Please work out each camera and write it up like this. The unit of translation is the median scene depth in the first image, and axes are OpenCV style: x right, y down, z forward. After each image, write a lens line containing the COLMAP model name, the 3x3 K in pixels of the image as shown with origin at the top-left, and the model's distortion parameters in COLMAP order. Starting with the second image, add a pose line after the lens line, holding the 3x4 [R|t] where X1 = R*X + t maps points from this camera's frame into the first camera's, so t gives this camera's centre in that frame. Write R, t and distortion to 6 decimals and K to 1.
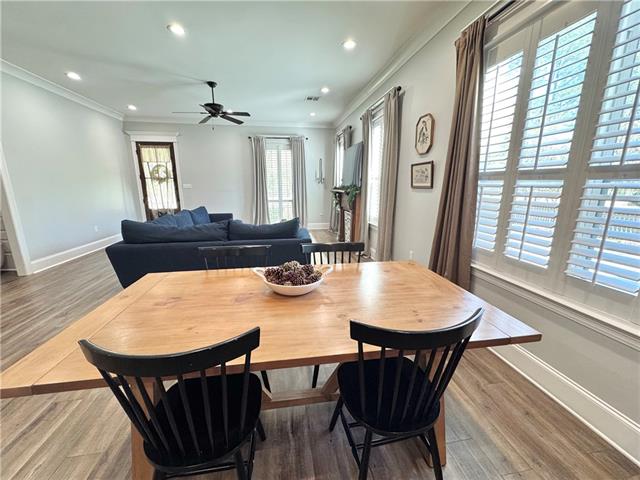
lens RADIAL K [[256.8, 0, 320.3], [0, 256.8, 238.6], [0, 0, 1]] dist [0.000354, 0.000133]
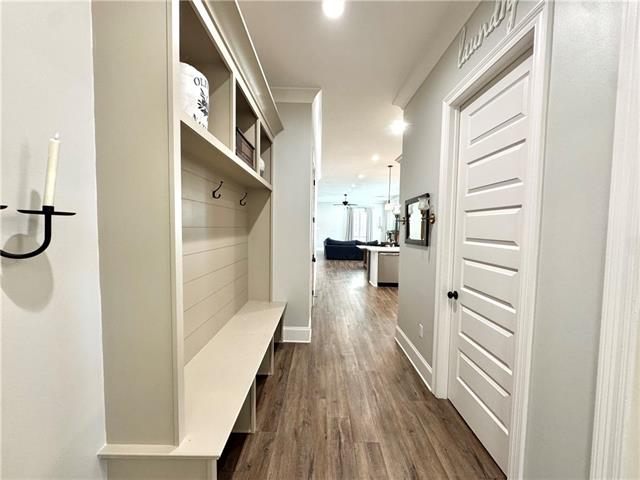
lens RADIAL K [[256.8, 0, 320.3], [0, 256.8, 238.6], [0, 0, 1]] dist [0.000354, 0.000133]
pose [[0.985619, 0.027908, -0.166662, -0.277817], [-0.054139, 0.986431, -0.154991, 0.462505], [0.160075, 0.161785, 0.973756, -2.386339]]
